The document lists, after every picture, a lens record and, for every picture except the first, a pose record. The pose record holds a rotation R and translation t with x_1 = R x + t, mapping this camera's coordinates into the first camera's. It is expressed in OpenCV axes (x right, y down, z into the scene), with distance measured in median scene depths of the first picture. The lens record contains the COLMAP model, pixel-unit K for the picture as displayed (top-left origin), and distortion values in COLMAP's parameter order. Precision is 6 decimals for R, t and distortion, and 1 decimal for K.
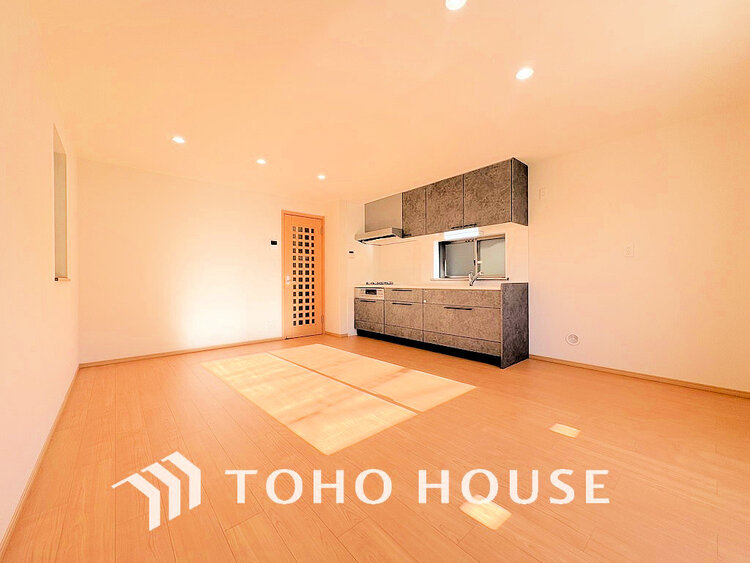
lens RADIAL K [[299.4, 0, 370.9], [0, 299.4, 281.5], [0, 0, 1]] dist [-0.000812, 0.001060]
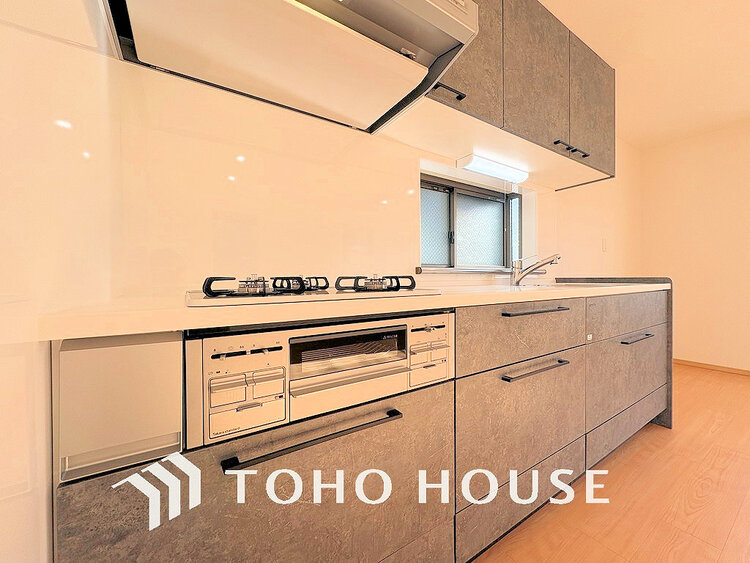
lens RADIAL K [[299.4, 0, 380.7], [0, 299.4, 282.0], [0, 0, 1]] dist [-0.000812, 0.001060]
pose [[0.128842, -0.002753, 0.991661, -0.150839], [0.012035, 0.999927, 0.001212, 0.005408], [-0.991592, 0.011779, 0.128866, 1.133839]]
